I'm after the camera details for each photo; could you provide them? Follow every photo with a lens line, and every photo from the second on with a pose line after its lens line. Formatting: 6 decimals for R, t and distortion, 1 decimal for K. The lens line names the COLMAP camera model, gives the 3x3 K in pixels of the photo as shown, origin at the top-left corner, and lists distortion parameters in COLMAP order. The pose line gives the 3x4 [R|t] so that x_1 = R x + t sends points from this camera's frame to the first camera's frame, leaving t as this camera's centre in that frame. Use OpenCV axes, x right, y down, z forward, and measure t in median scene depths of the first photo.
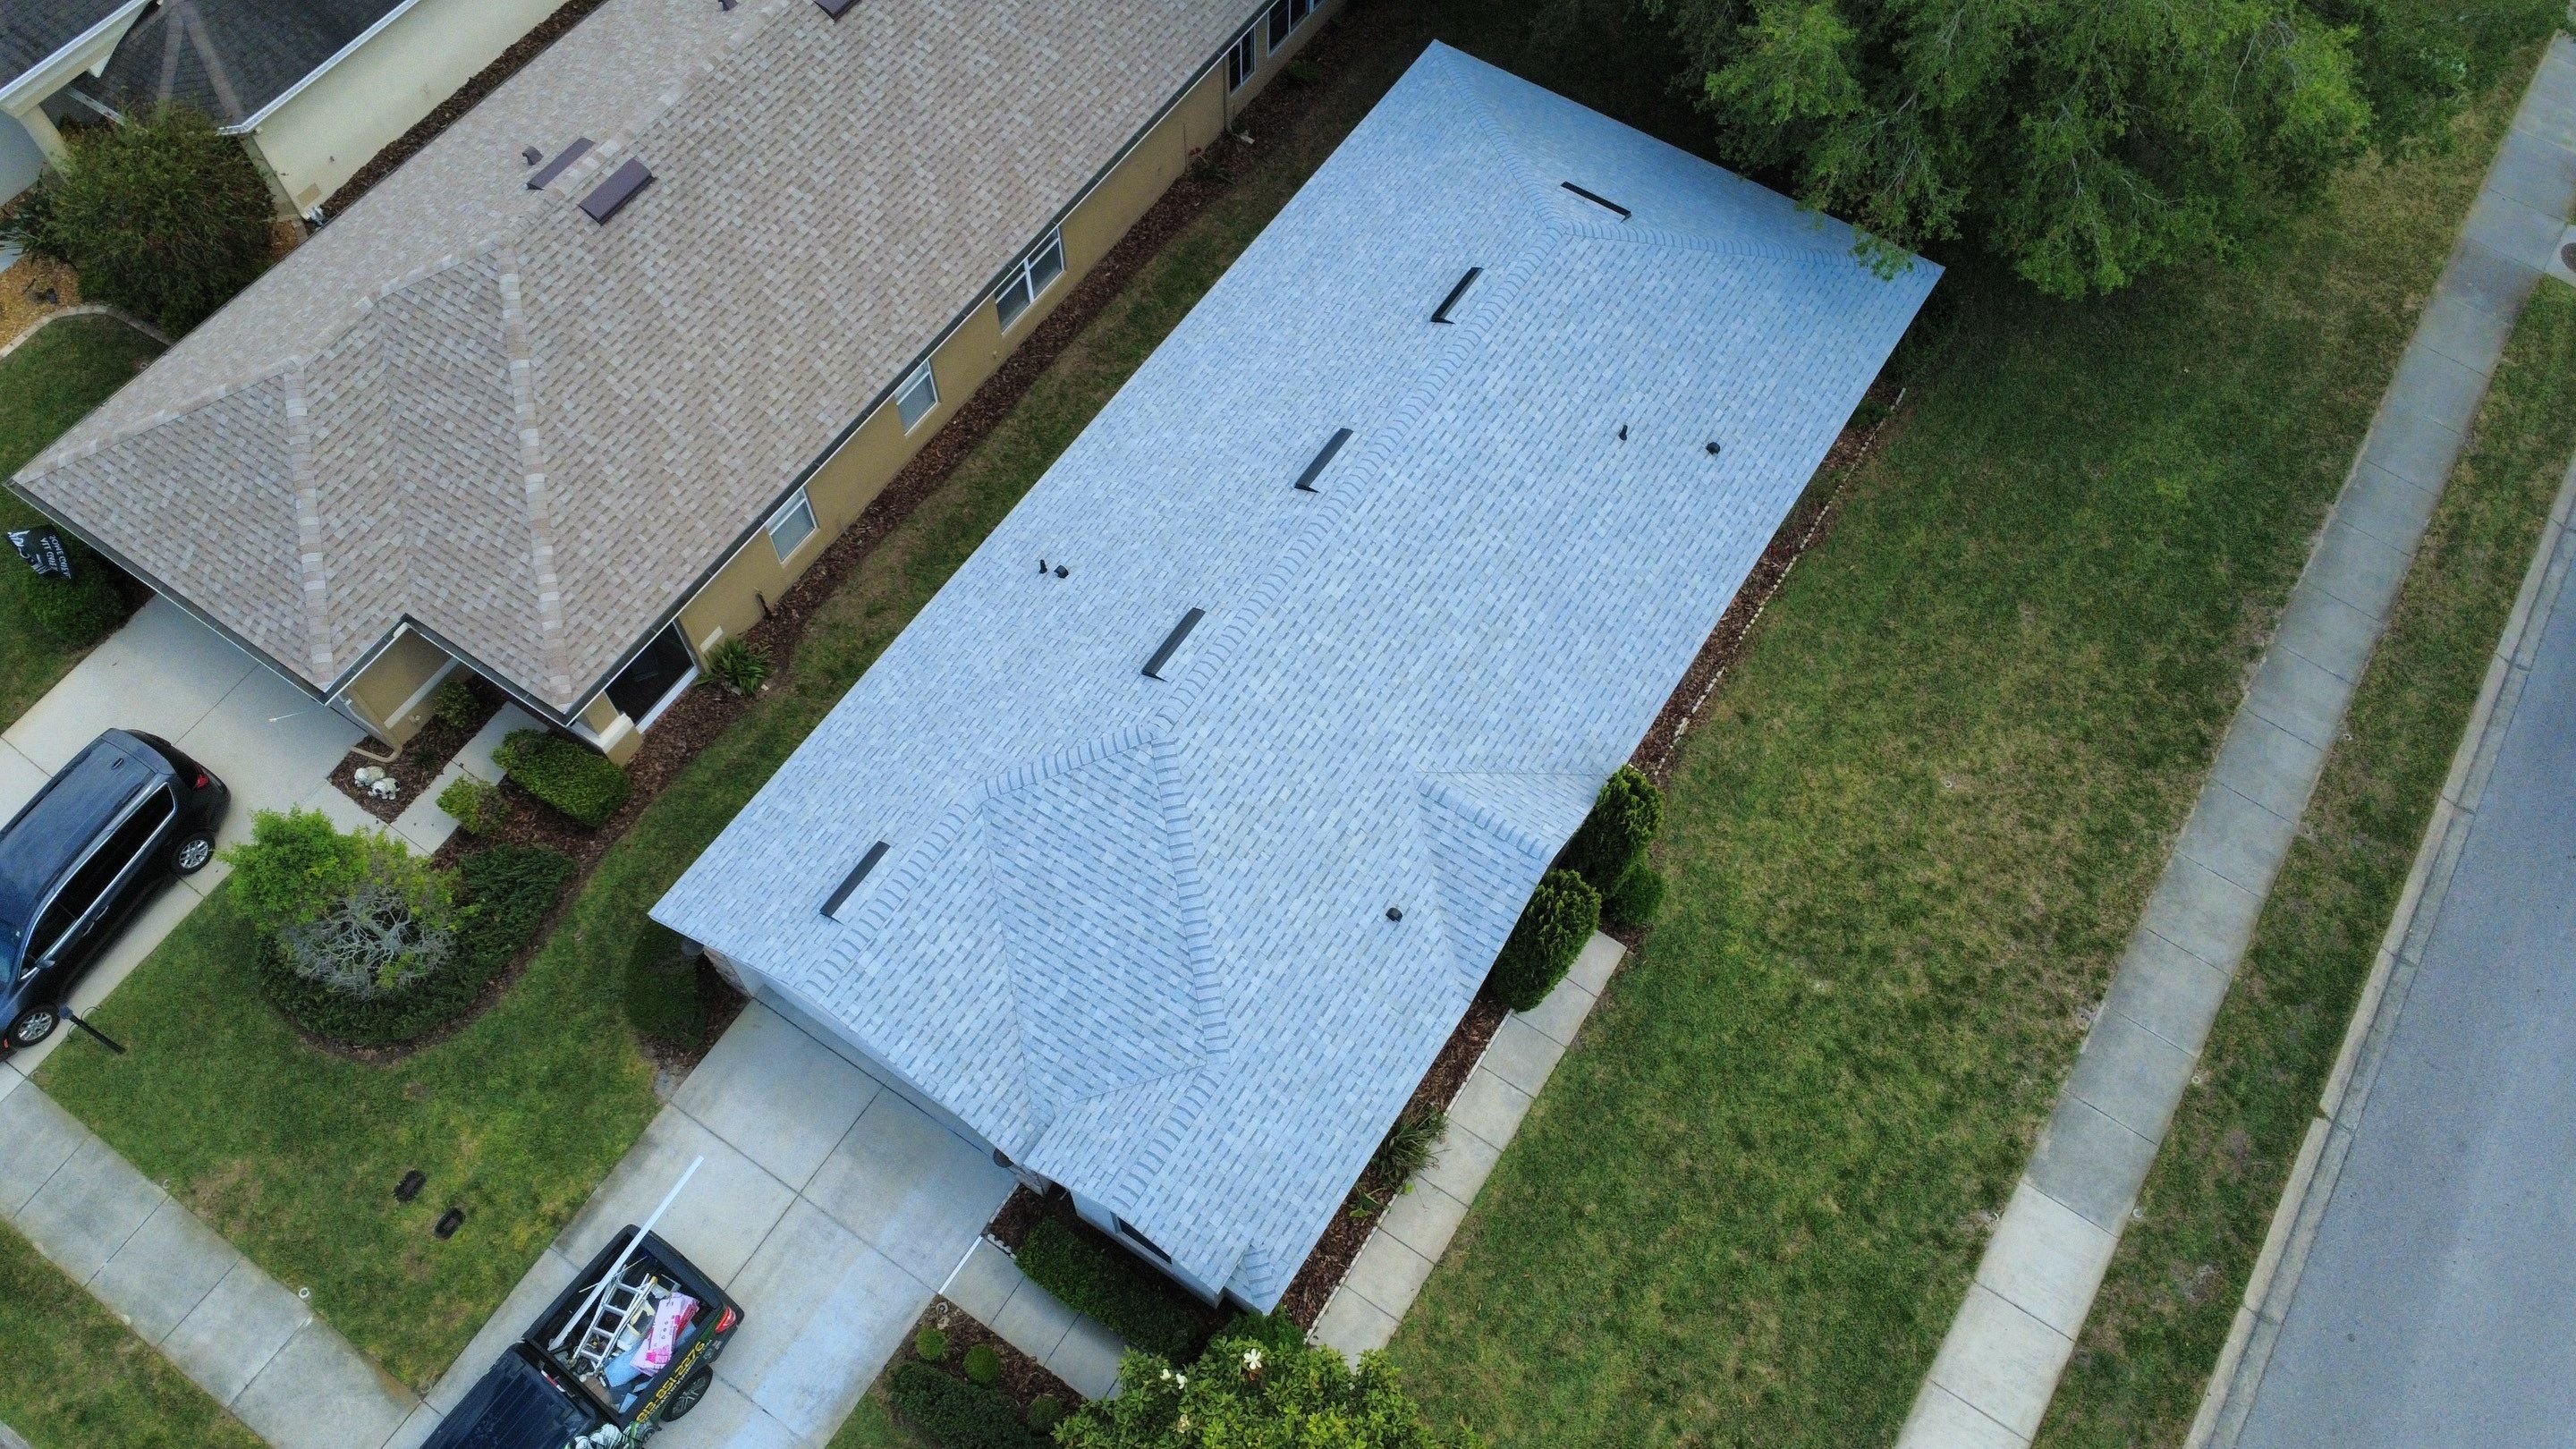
lens RADIAL K [[1886.6, 0, 1284.7], [0, 1886.6, 718.3], [0, 0, 1]] dist [0.005512, -0.008380]
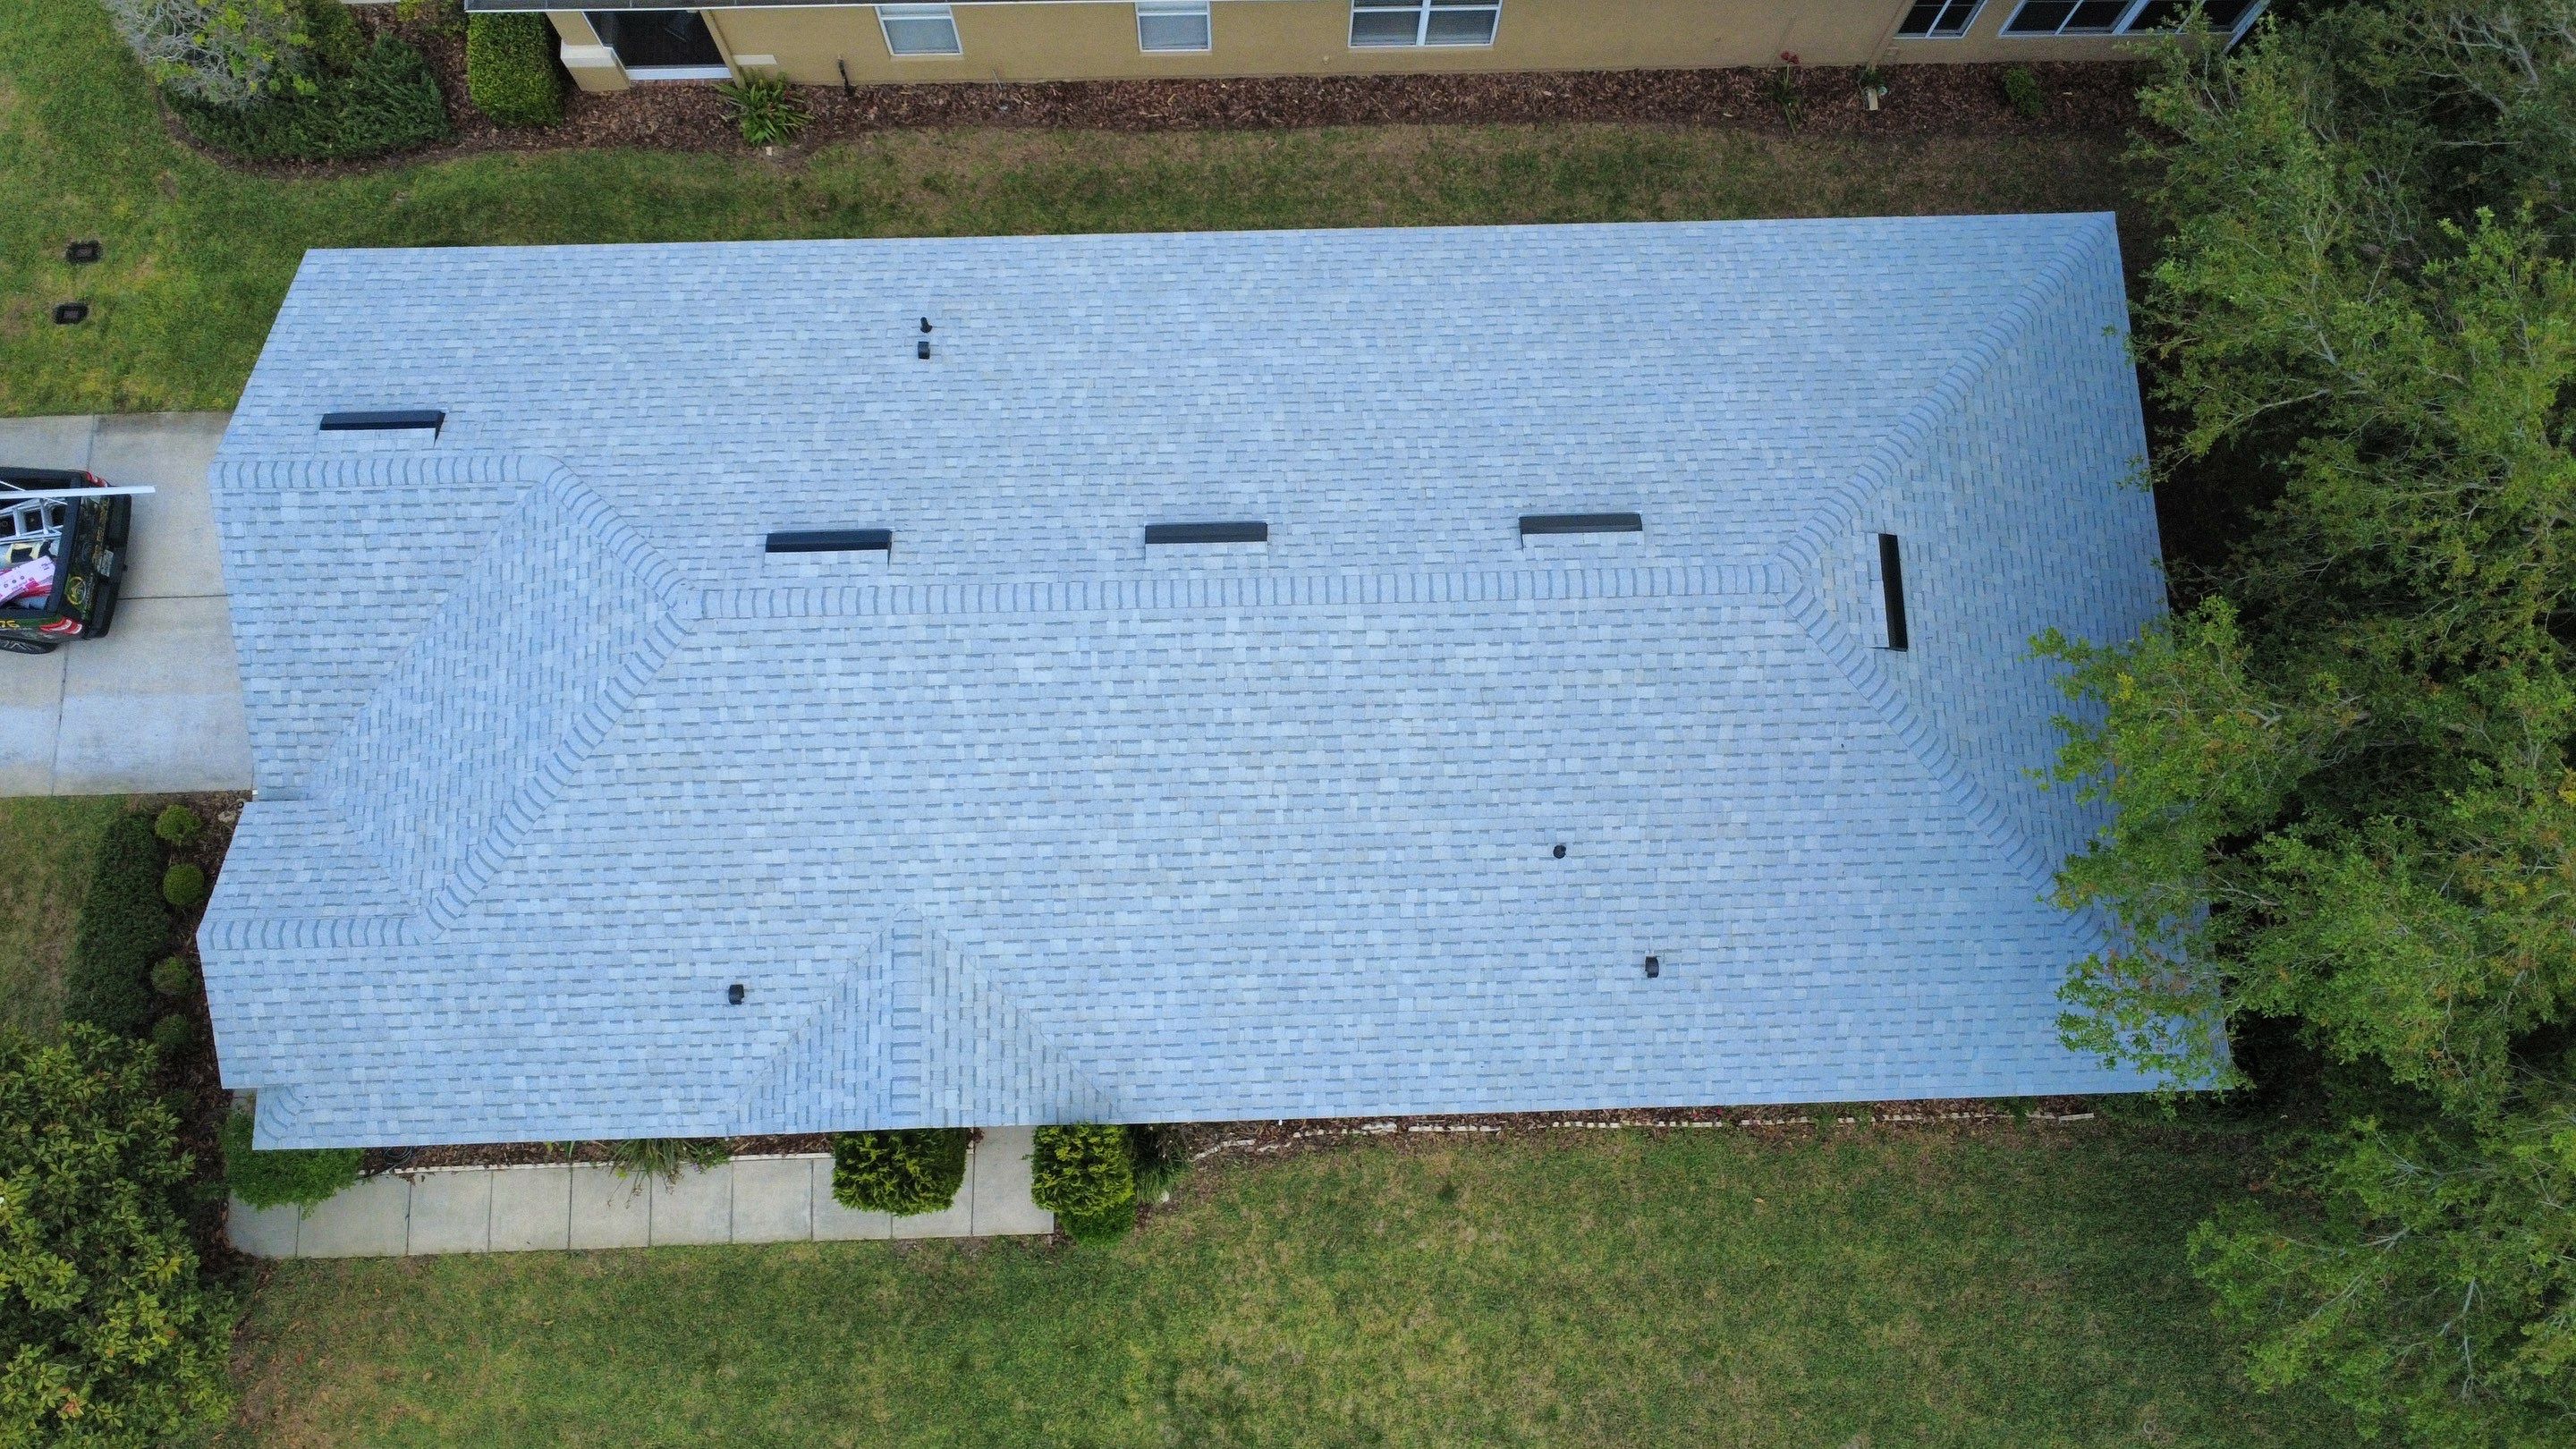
lens RADIAL K [[1886.5, 0, 1284.4], [0, 1886.5, 718.9], [0, 0, 1]] dist [0.003217, 0.000570]
pose [[0.574414, 0.800200, -0.172417, 0.201208], [-0.715922, 0.593238, 0.368137, -0.354805], [0.396868, -0.088026, 0.913645, 0.353030]]
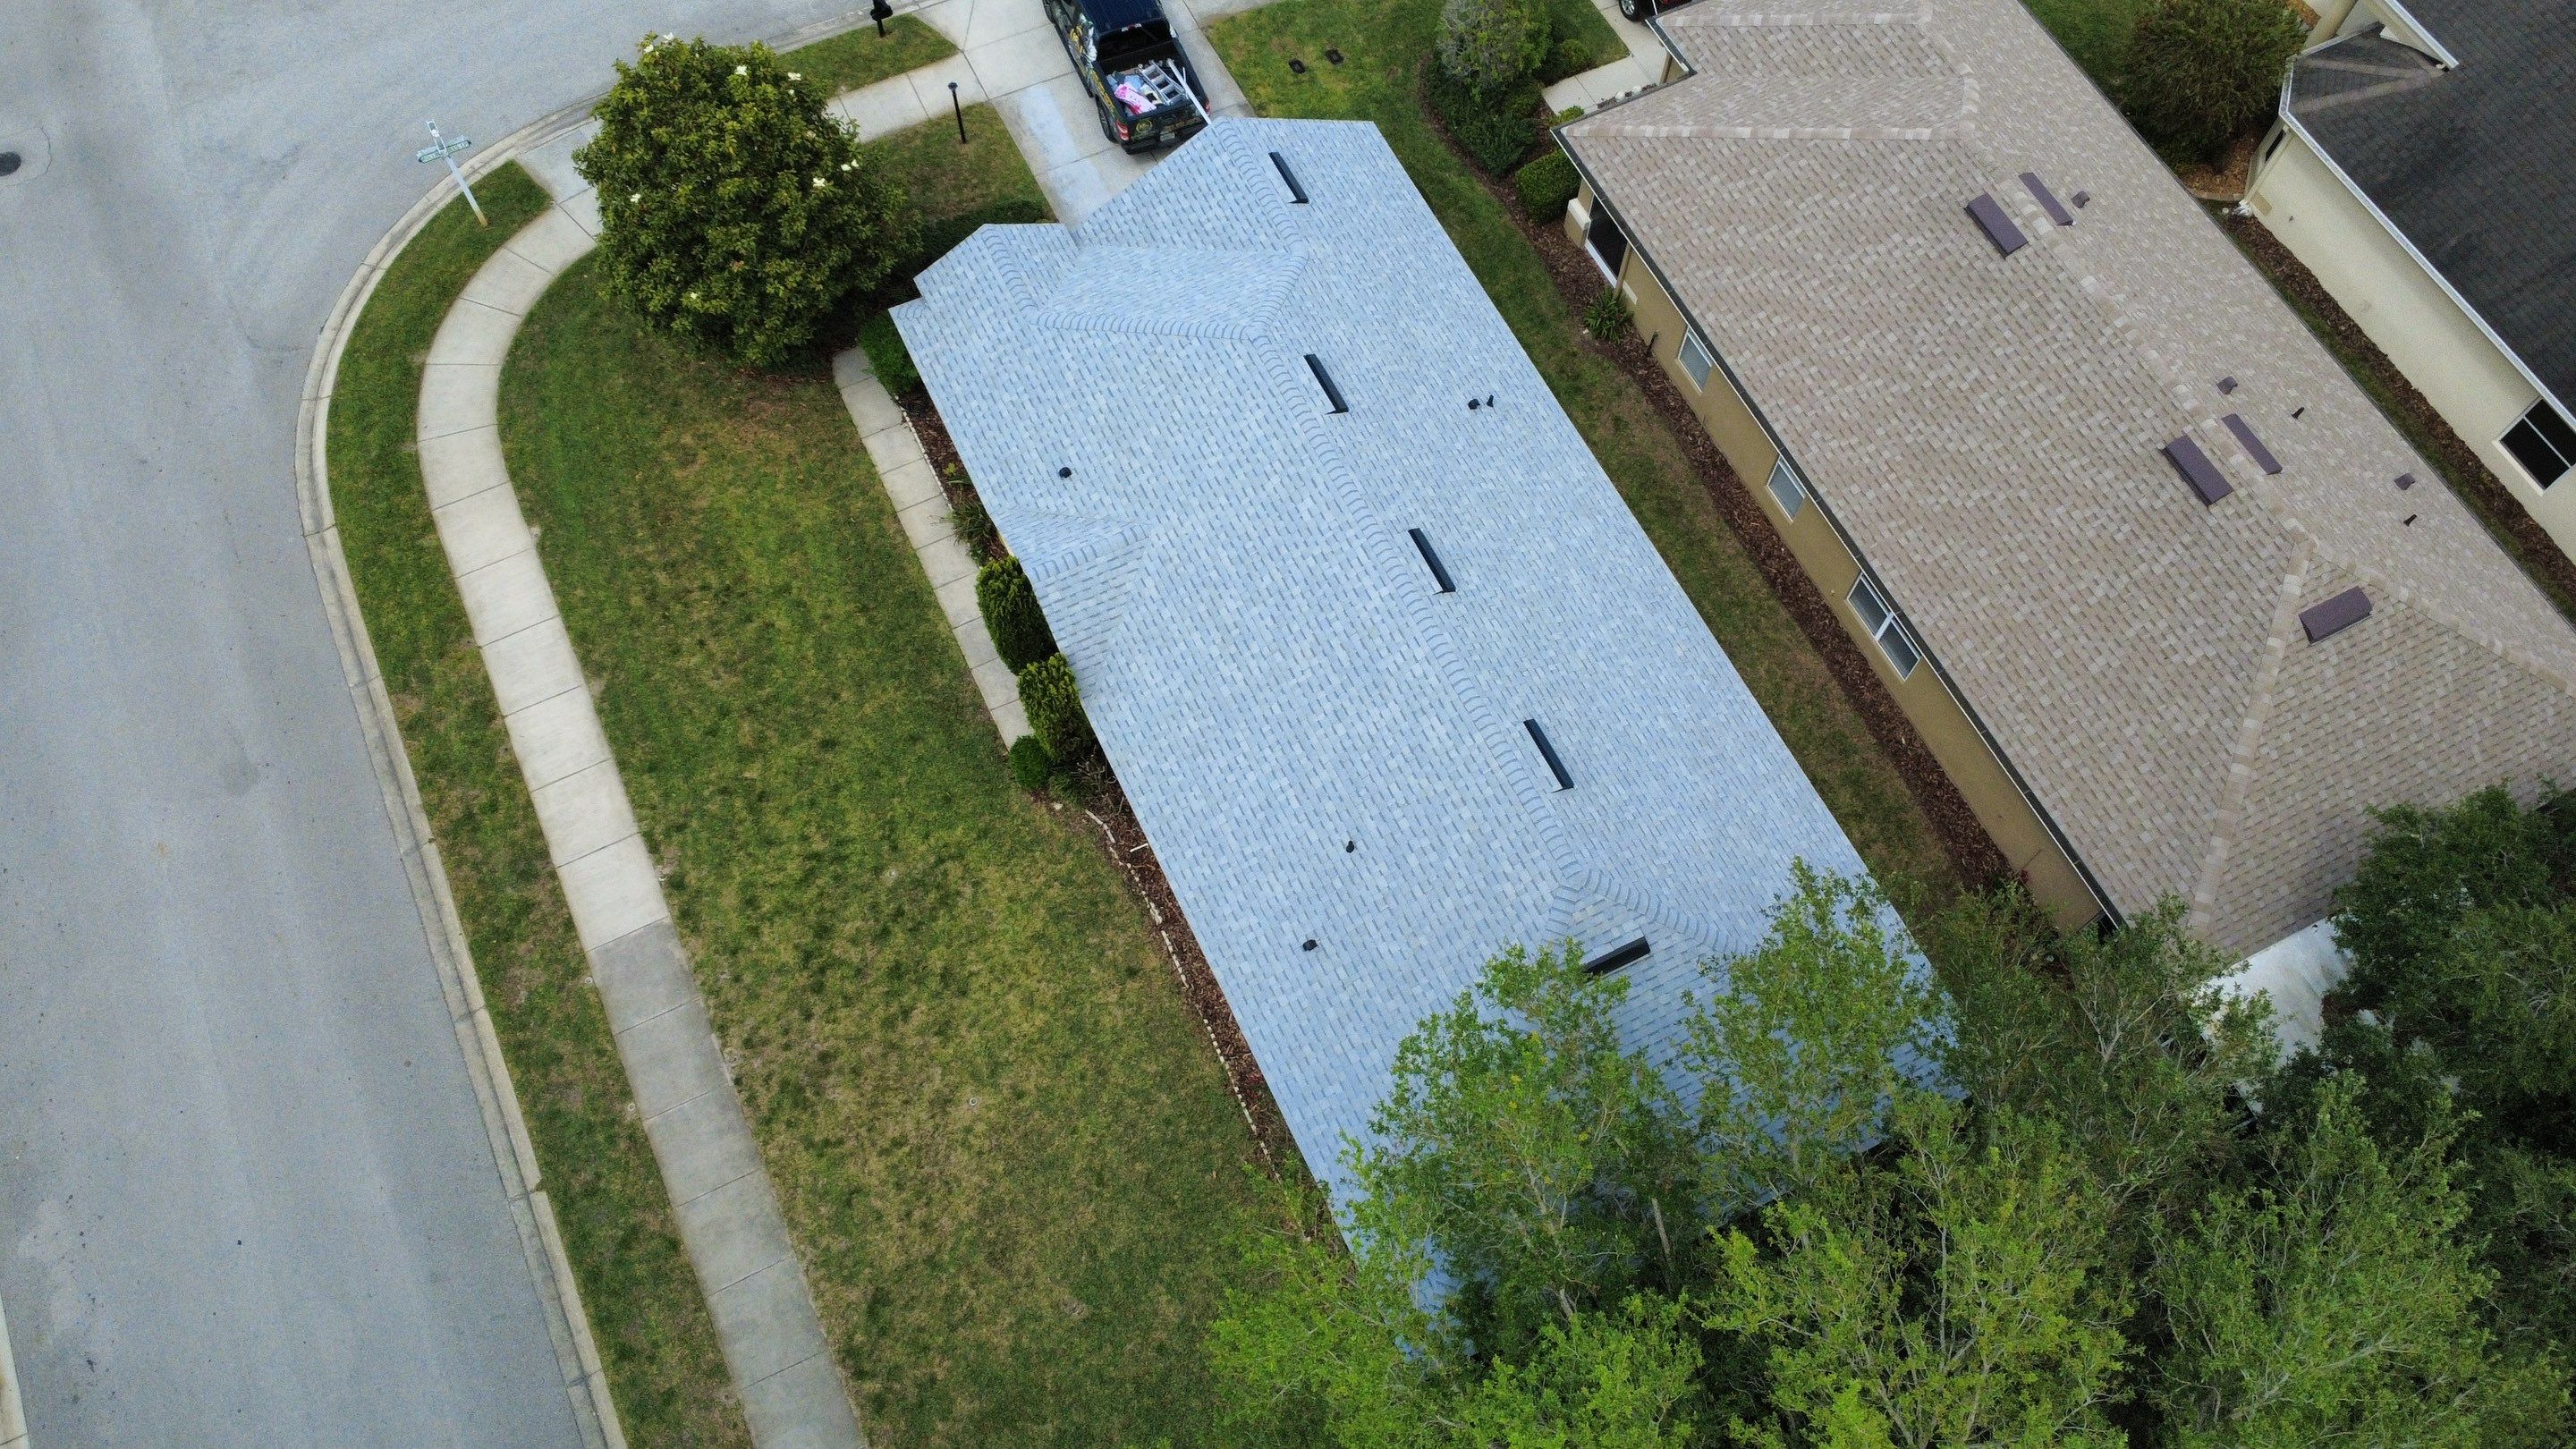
lens RADIAL K [[1886.6, 0, 1284.7], [0, 1886.6, 718.3], [0, 0, 1]] dist [0.005512, -0.008380]
pose [[-0.509696, 0.767752, -0.388287, 0.534677], [-0.755749, -0.183855, 0.628523, -0.742521], [0.411161, 0.613803, 0.673938, 0.266621]]
